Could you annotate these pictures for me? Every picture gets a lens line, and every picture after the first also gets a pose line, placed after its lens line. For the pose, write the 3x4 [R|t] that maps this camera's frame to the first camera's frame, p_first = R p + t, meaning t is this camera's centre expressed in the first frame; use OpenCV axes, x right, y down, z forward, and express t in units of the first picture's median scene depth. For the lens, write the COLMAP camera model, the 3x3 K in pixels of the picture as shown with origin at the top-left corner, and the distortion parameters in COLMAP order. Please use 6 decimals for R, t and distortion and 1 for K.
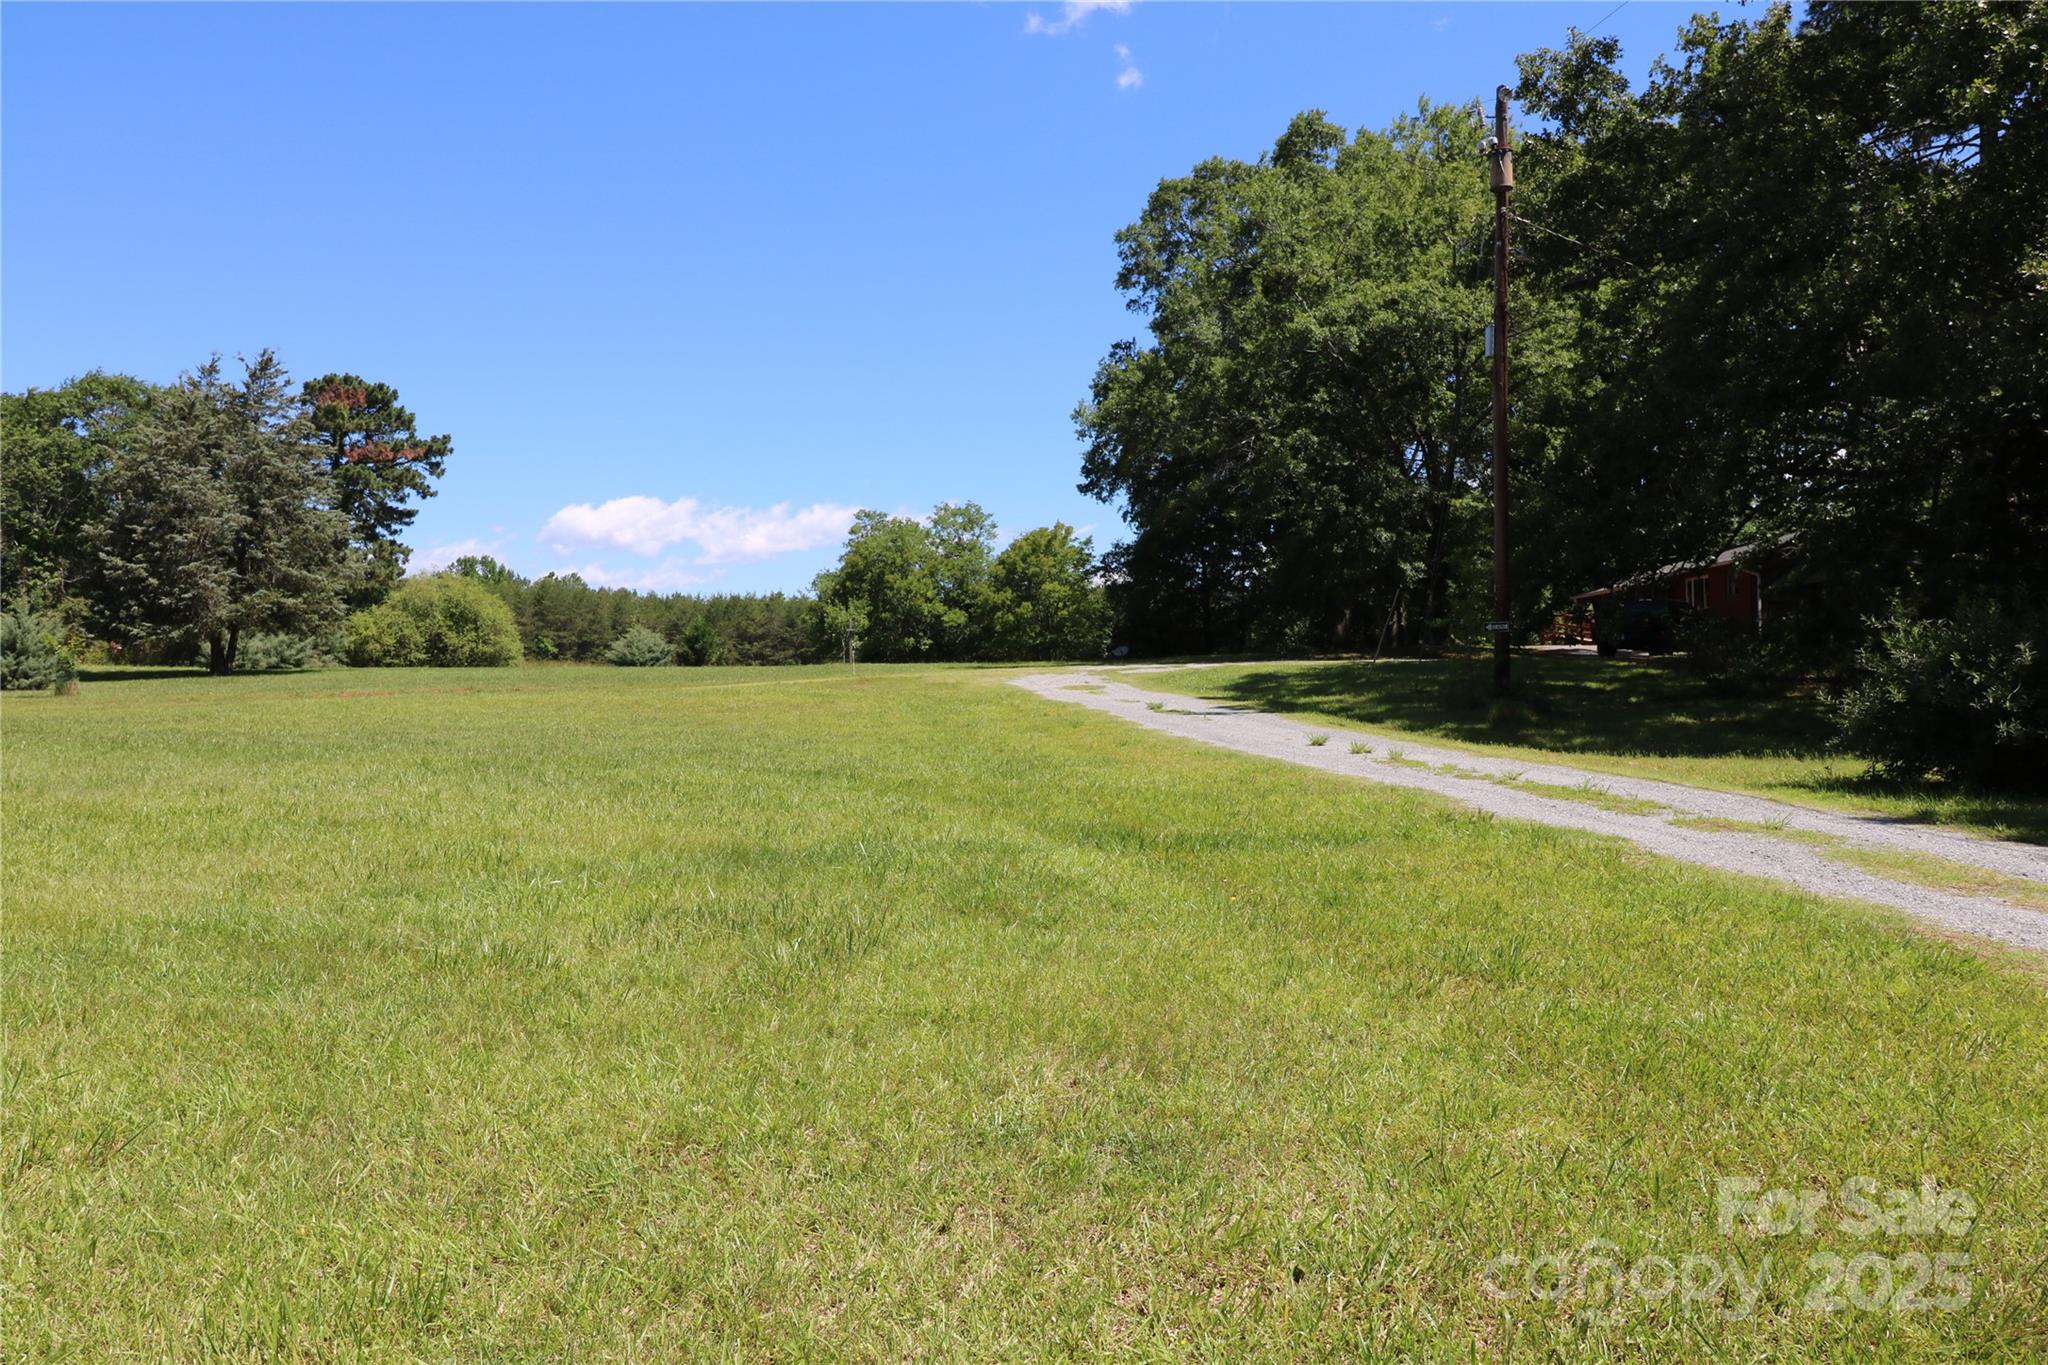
lens RADIAL K [[1499.8, 0, 1013.7], [0, 1499.8, 672.7], [0, 0, 1]] dist [0.008686, -0.005096]
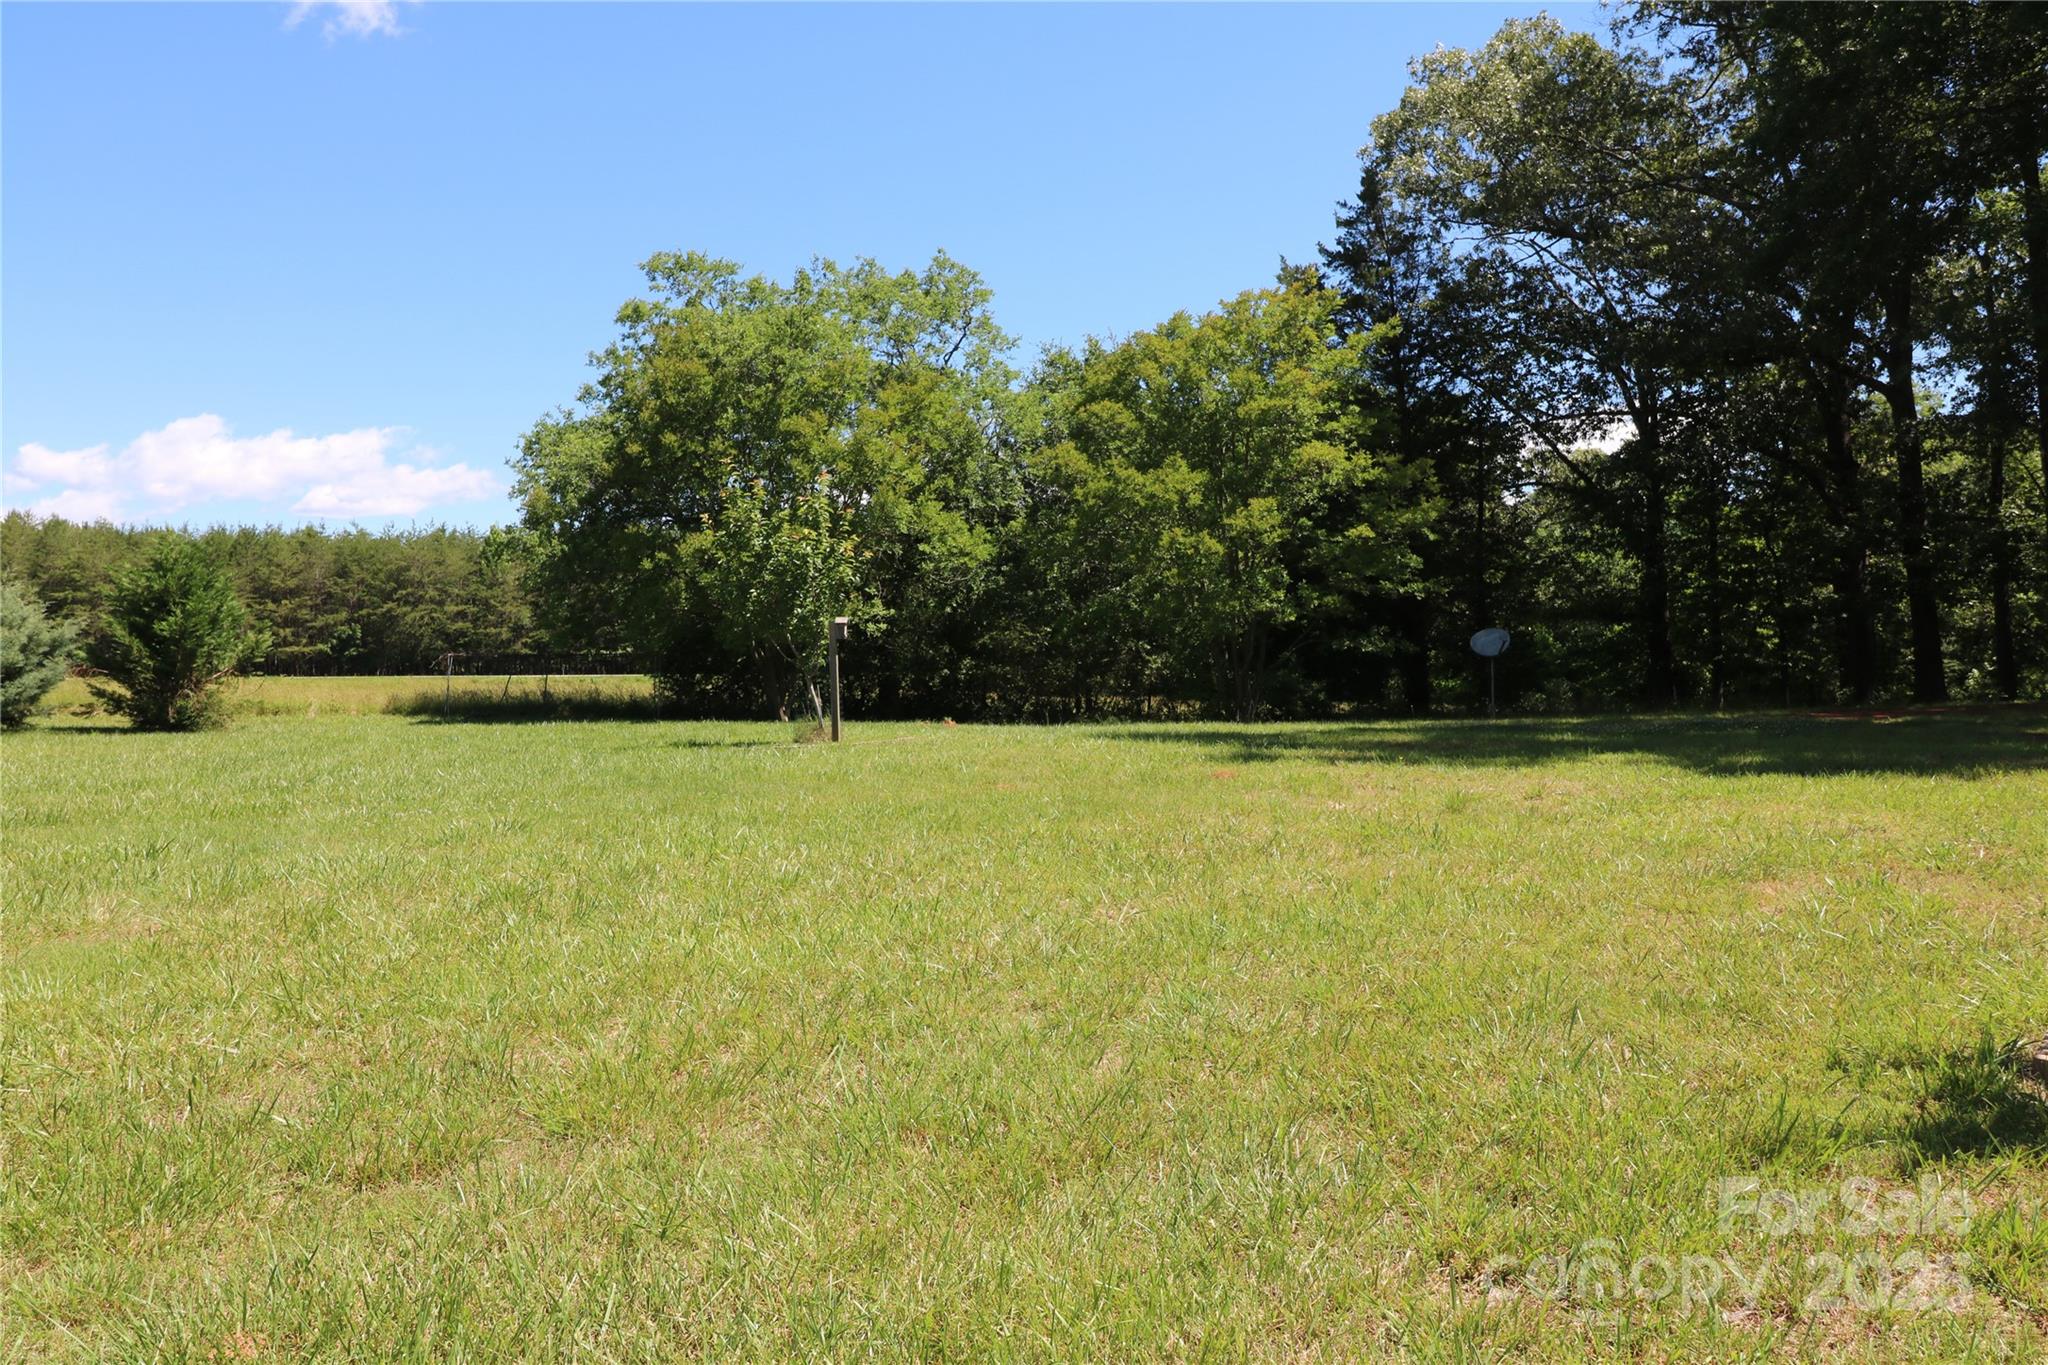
lens RADIAL K [[1499.8, 0, 1013.7], [0, 1499.8, 672.7], [0, 0, 1]] dist [0.008686, -0.005096]
pose [[0.957315, -0.009464, 0.288893, -0.134994], [0.001153, 0.999581, 0.028925, -0.016924], [-0.289046, -0.027357, 0.956924, 0.663259]]
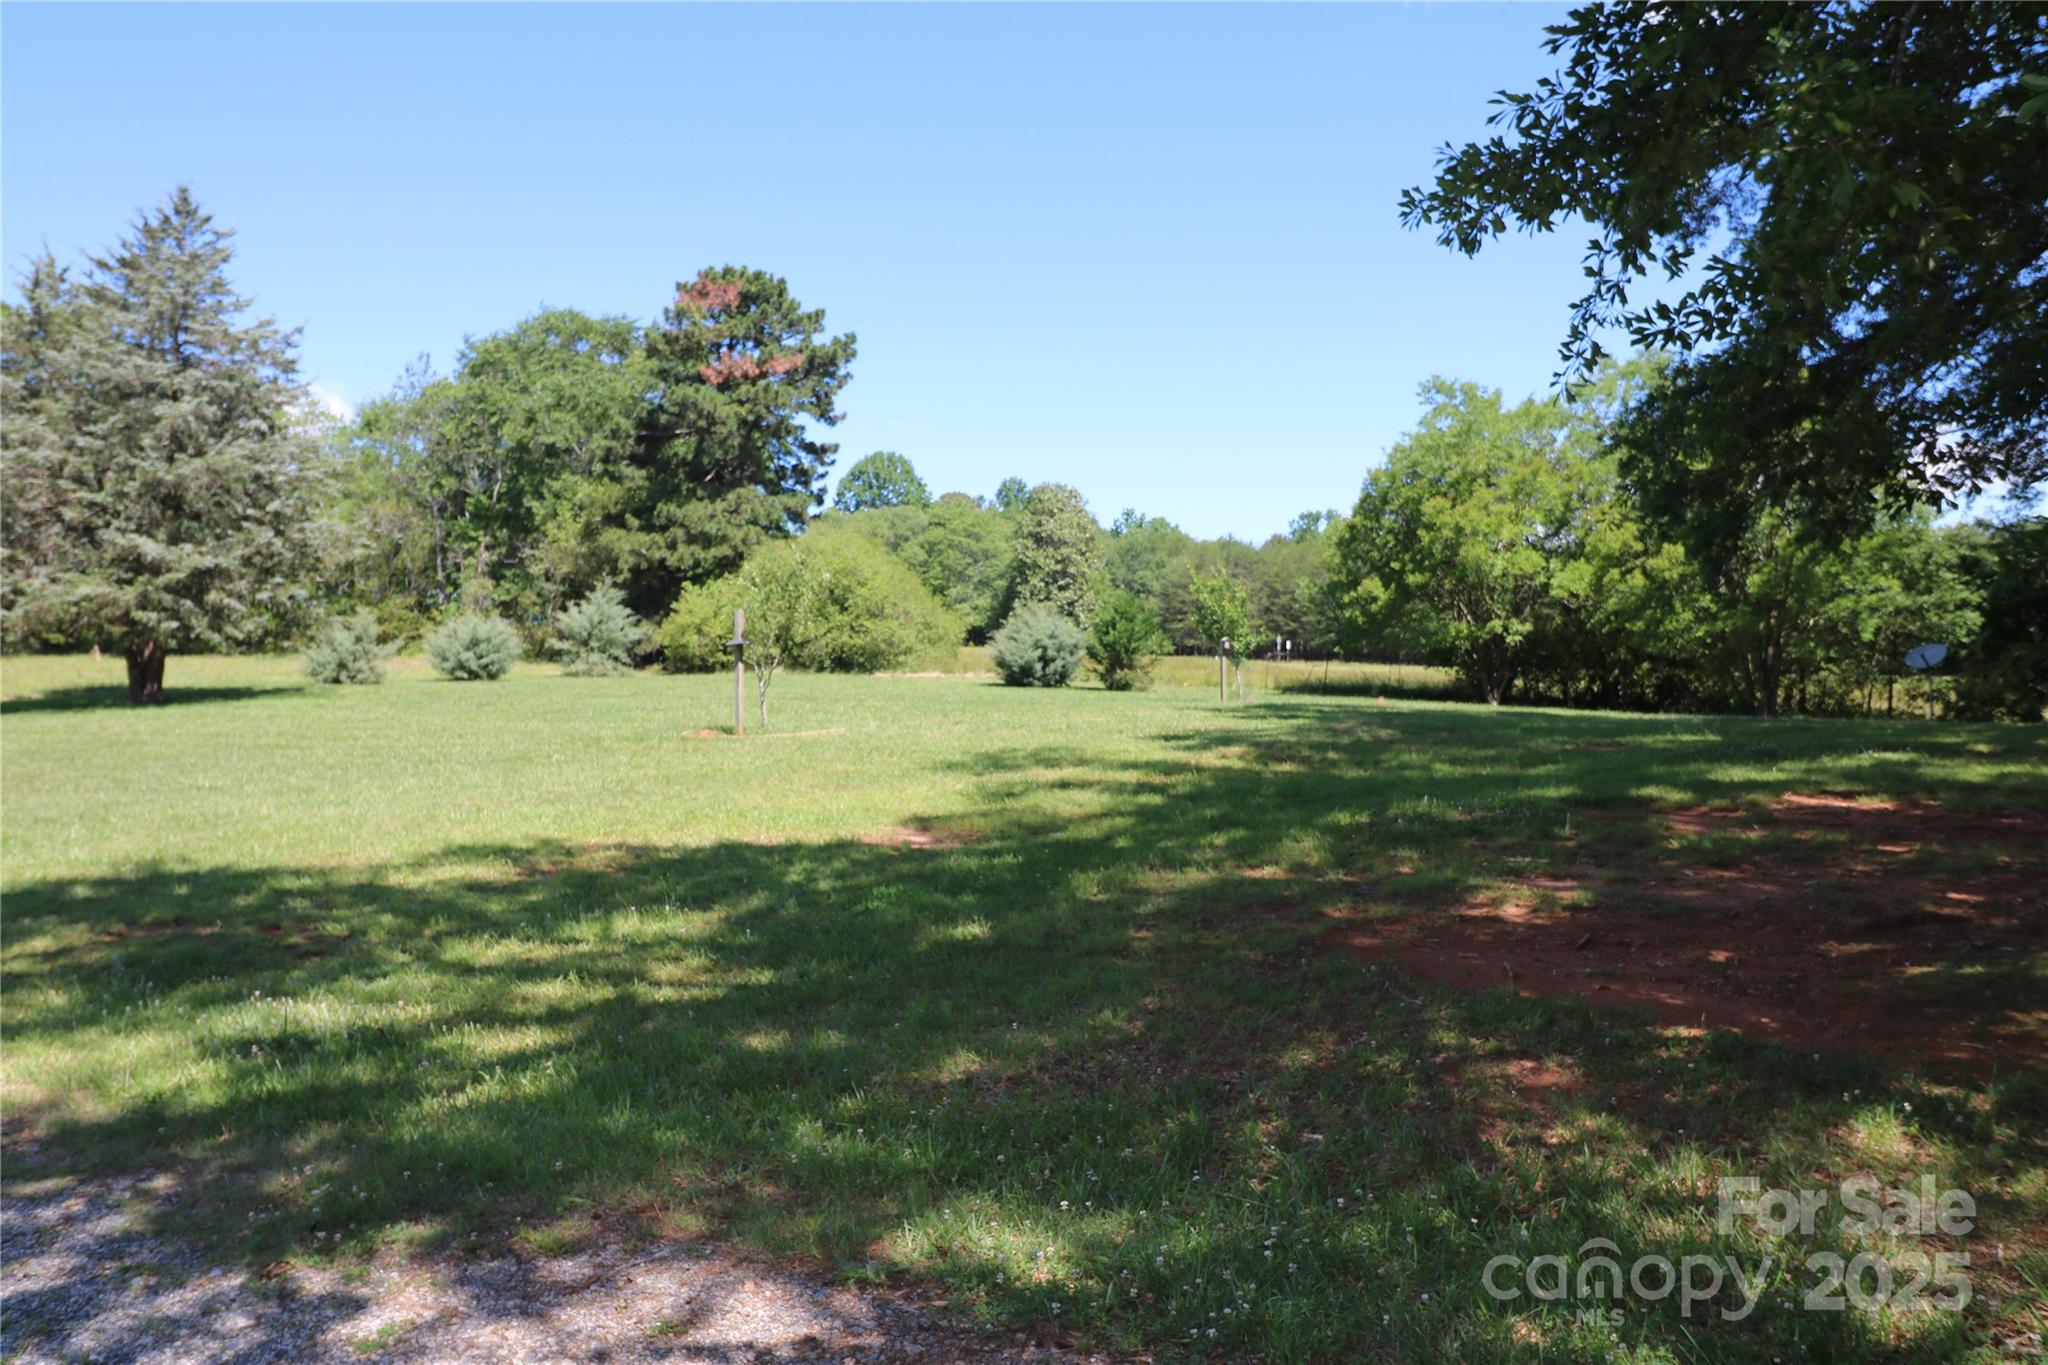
lens RADIAL K [[1499.8, 0, 1013.7], [0, 1499.8, 672.7], [0, 0, 1]] dist [0.008686, -0.005096]
pose [[0.801568, 0.015666, -0.597699, 0.111189], [0.002579, 0.999557, 0.029657, -0.022272], [0.597899, -0.025314, 0.801172, 0.507112]]
